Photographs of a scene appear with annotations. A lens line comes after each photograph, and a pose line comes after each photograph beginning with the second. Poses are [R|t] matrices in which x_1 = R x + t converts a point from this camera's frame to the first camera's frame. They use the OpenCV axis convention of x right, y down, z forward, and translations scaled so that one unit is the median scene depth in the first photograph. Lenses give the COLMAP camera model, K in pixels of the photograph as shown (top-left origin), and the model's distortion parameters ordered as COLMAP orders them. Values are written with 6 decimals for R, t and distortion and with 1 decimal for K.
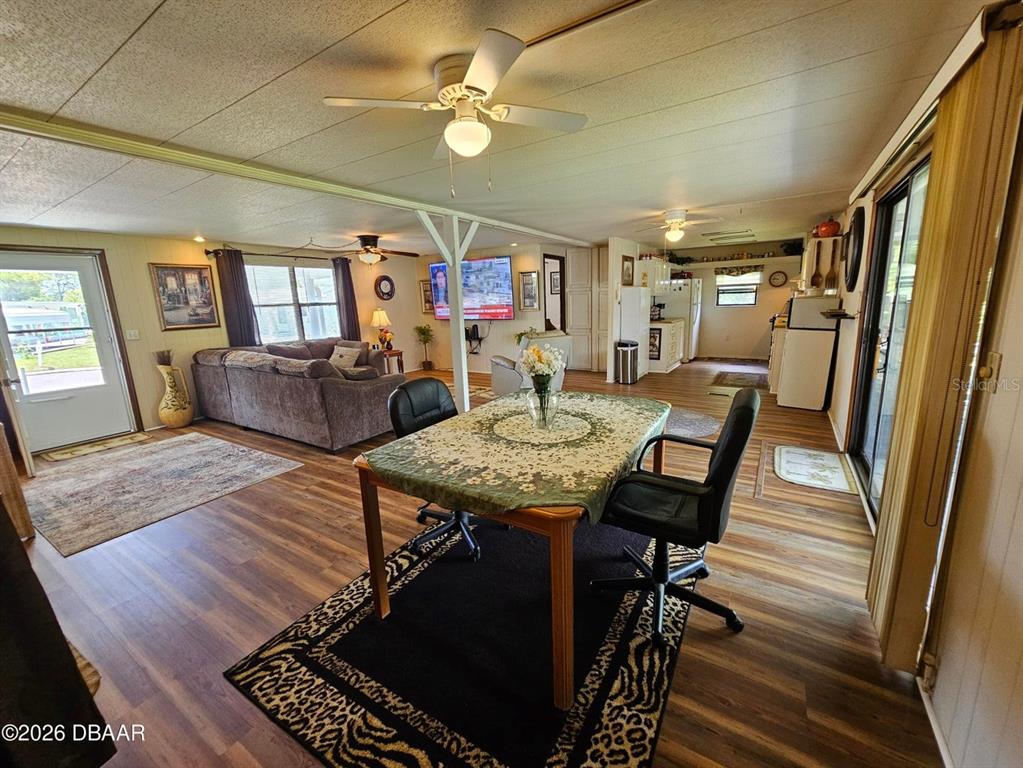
lens RADIAL K [[423.0, 0, 509.4], [0, 423.0, 384.5], [0, 0, 1]] dist [-0.009176, 0.002317]
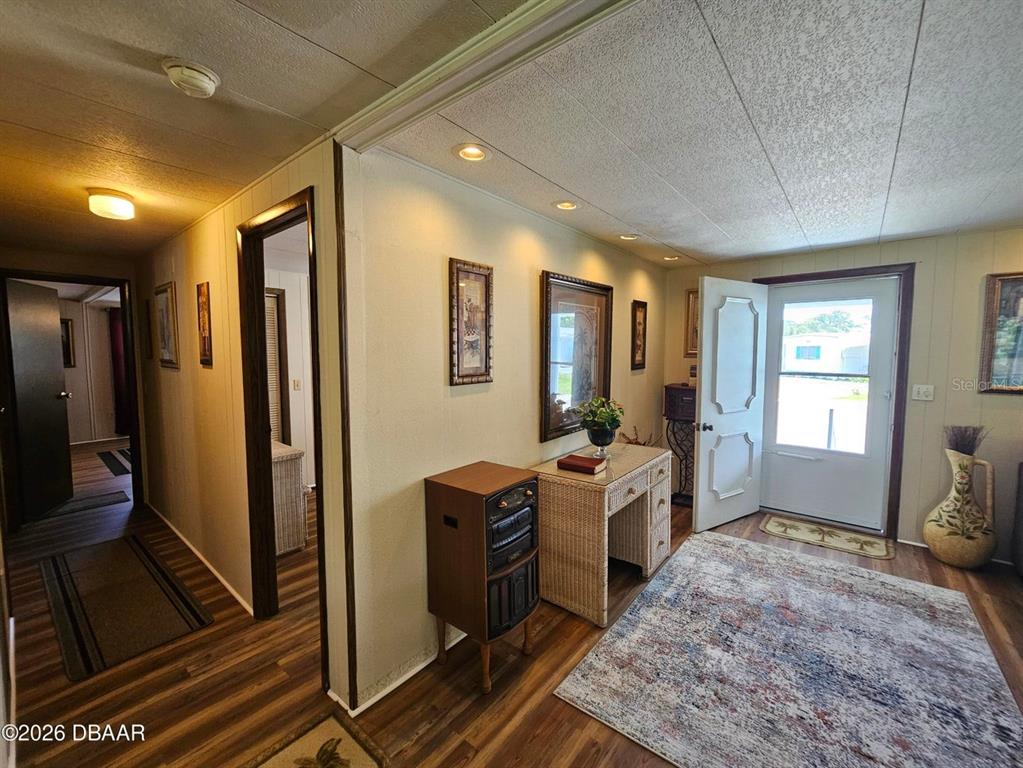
lens RADIAL K [[423.0, 0, 511.7], [0, 423.0, 384.0], [0, 0, 1]] dist [-0.009176, 0.002317]
pose [[-0.117747, 0.116730, -0.986159, -0.222797], [-0.192597, 0.971527, 0.137994, -0.108170], [0.974188, 0.206180, -0.091912, 0.496551]]
